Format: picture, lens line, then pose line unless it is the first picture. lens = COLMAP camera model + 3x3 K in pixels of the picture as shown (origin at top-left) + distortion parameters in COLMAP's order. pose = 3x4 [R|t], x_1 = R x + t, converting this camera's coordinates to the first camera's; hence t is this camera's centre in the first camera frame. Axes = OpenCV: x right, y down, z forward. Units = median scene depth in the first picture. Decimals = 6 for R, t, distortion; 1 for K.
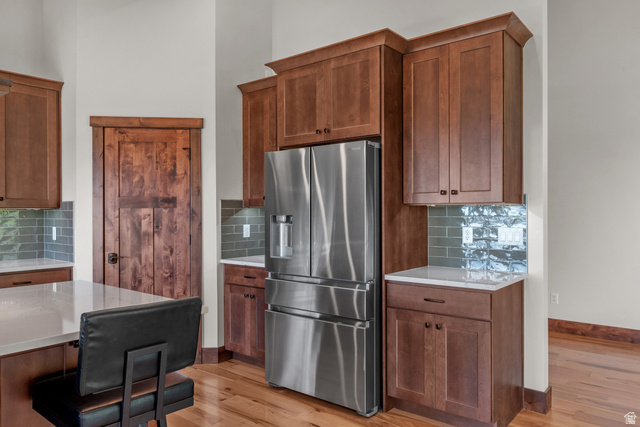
lens RADIAL K [[461.2, 0, 319.6], [0, 461.2, 214.8], [0, 0, 1]] dist [0.002336, -0.003639]
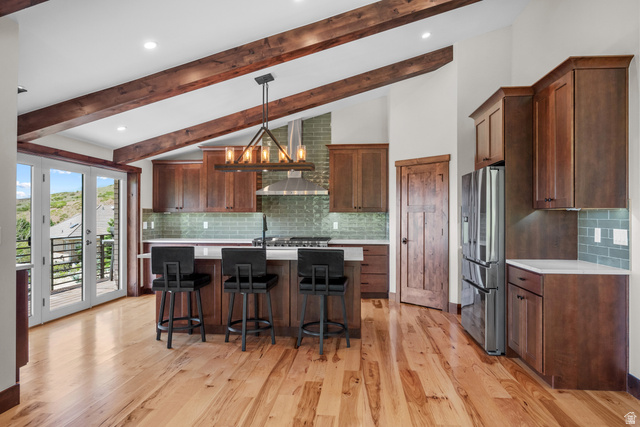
lens RADIAL K [[415.7, 0, 320.9], [0, 415.7, 215.1], [0, 0, 1]] dist [0.002179, 0.001843]
pose [[0.556296, 0.003235, -0.830978, 0.677918], [-0.004580, 0.999989, 0.000826, -0.003447], [0.830972, 0.003347, 0.556305, -0.139221]]
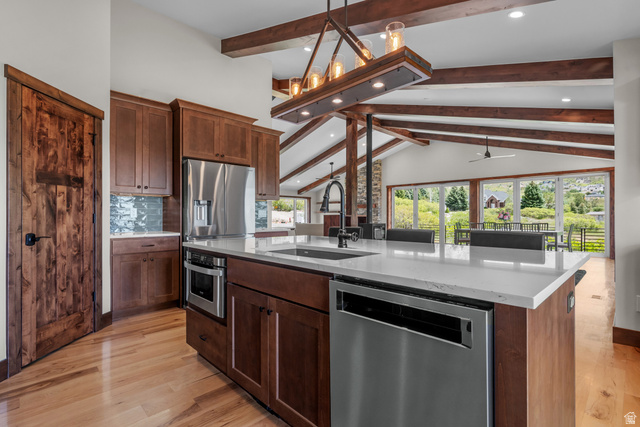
lens RADIAL K [[302.5, 0, 318.5], [0, 302.5, 214.5], [0, 0, 1]] dist [-0.001223, -0.000075]
pose [[0.120618, 0.009619, 0.992652, -0.936584], [-0.003012, 0.999952, -0.009324, 0.050394], [-0.992694, -0.001865, 0.120641, 0.391107]]
